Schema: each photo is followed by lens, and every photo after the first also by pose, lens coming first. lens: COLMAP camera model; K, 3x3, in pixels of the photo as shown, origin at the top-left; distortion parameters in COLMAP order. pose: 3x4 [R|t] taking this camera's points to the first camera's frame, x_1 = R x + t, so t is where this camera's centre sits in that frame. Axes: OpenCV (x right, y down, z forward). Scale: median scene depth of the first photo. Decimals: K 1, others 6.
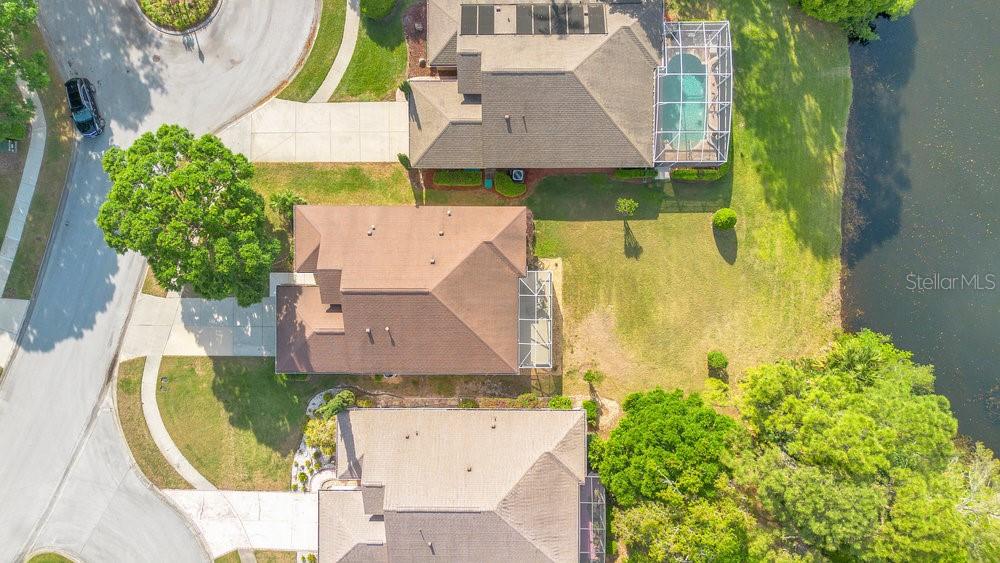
lens RADIAL K [[703.0, 0, 502.6], [0, 703.0, 280.9], [0, 0, 1]] dist [0.077963, -0.082714]
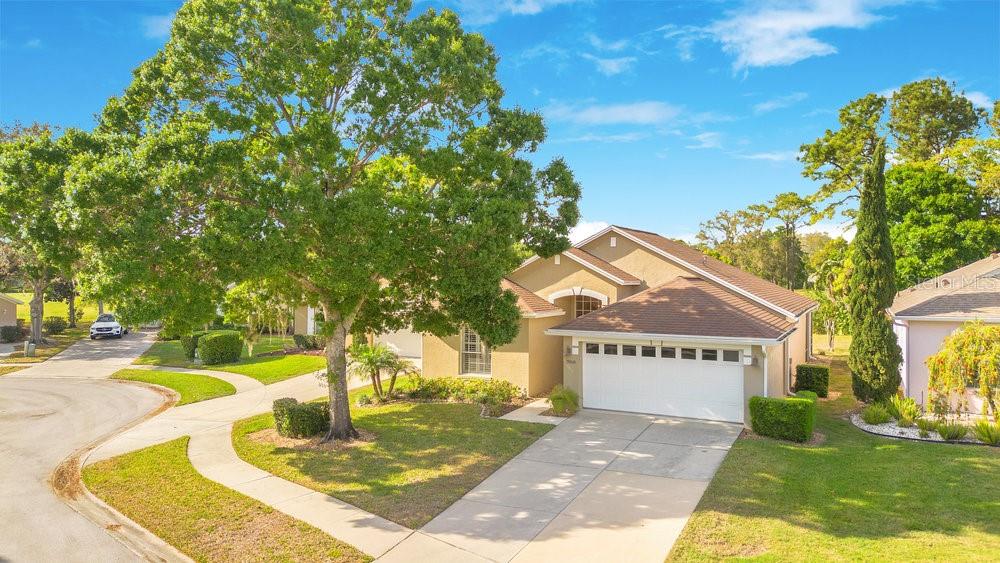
lens RADIAL K [[703.0, 0, 502.6], [0, 703.0, 280.9], [0, 0, 1]] dist [0.077963, -0.082714]
pose [[0.448370, 0.007220, 0.893819, -0.651471], [0.893843, -0.006822, -0.448328, 0.155950], [0.002861, 0.999951, -0.009512, 0.921249]]
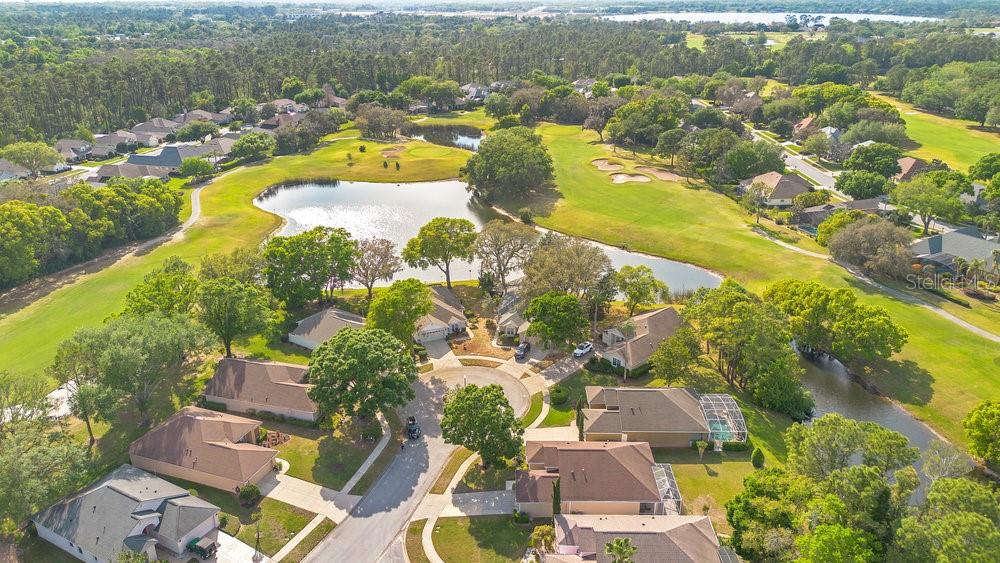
lens RADIAL K [[703.0, 0, 502.6], [0, 703.0, 280.9], [0, 0, 1]] dist [0.077963, -0.082714]
pose [[0.999906, 0.009440, -0.009913, -0.320472], [-0.012671, 0.364313, -0.931190, 1.410932], [-0.005180, 0.931229, 0.364399, -0.089128]]
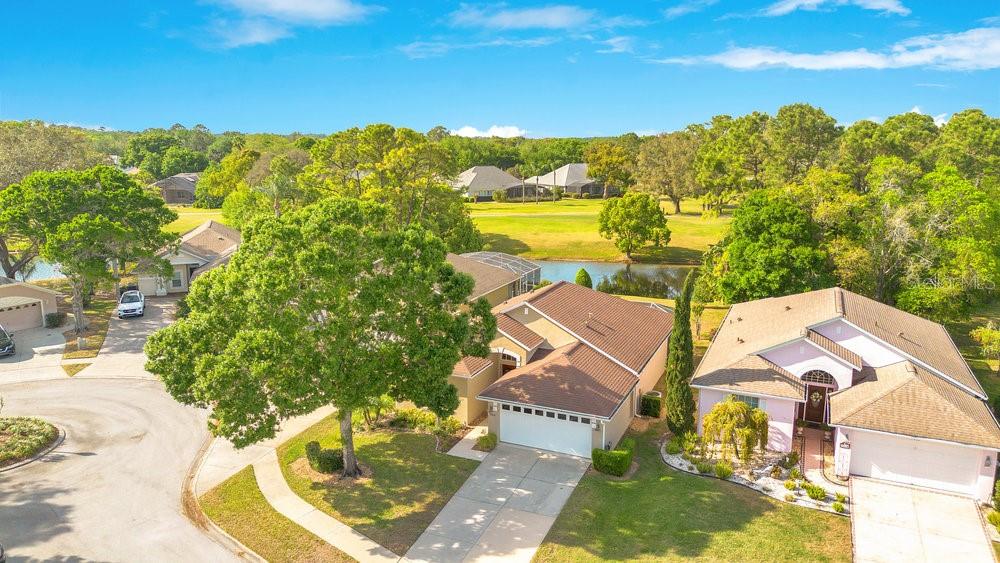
lens RADIAL K [[703.0, 0, 502.6], [0, 703.0, 280.9], [0, 0, 1]] dist [0.077963, -0.082714]
pose [[0.398290, -0.169179, 0.901523, -0.818419], [0.917257, 0.071448, -0.391834, 0.255563], [0.001879, 0.982992, 0.183638, 0.736527]]
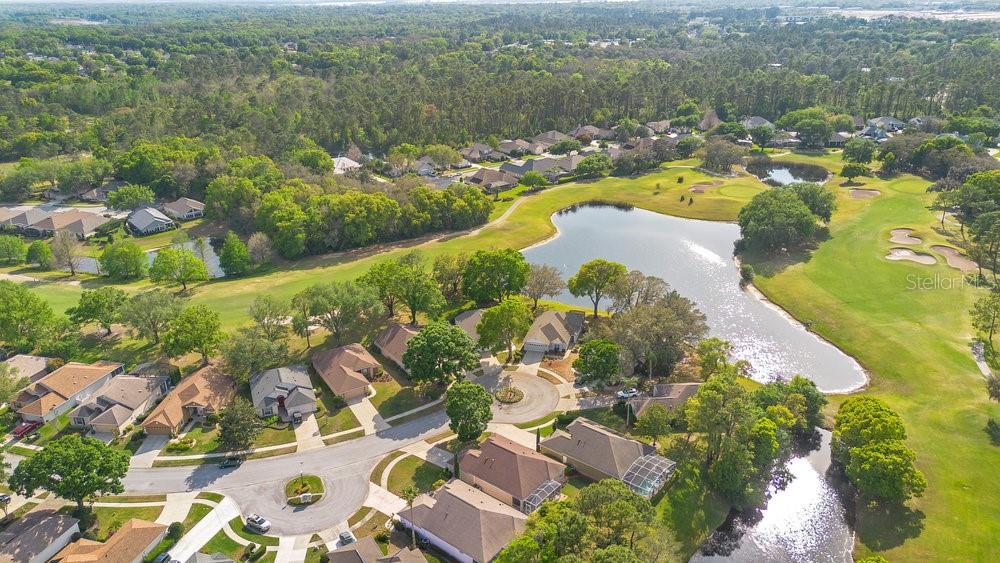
lens RADIAL K [[703.0, 0, 502.6], [0, 703.0, 280.9], [0, 0, 1]] dist [0.077963, -0.082714]
pose [[0.778781, 0.234208, -0.581934, 1.068709], [-0.627295, 0.288998, -0.723174, 1.521780], [-0.001195, 0.928238, 0.371984, -0.484787]]
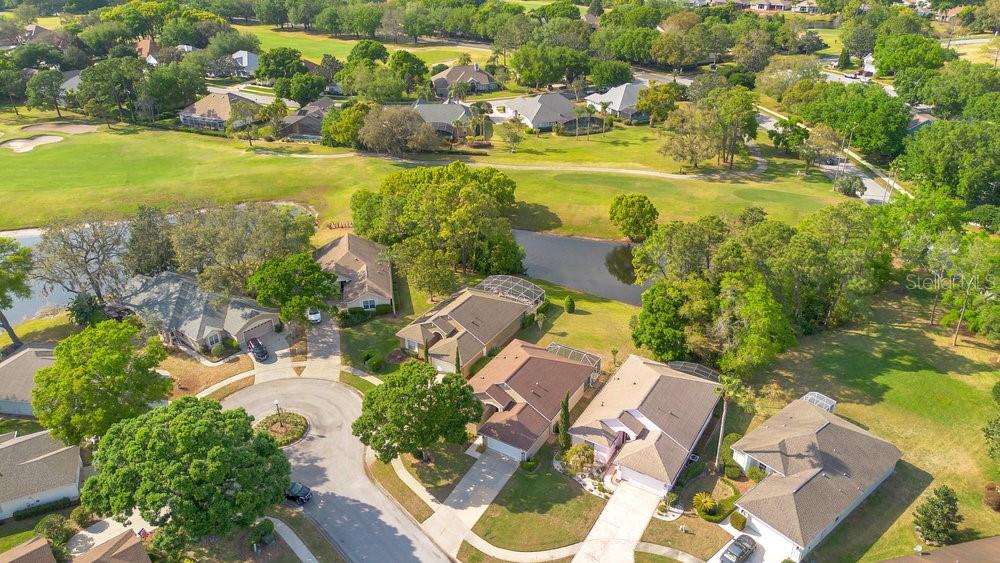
lens RADIAL K [[703.0, 0, 502.6], [0, 703.0, 280.9], [0, 0, 1]] dist [0.077963, -0.082714]
pose [[0.520385, -0.393669, 0.757776, -1.244468], [0.853752, 0.221630, -0.471157, 0.660778], [0.017534, 0.892135, 0.451428, 0.020075]]
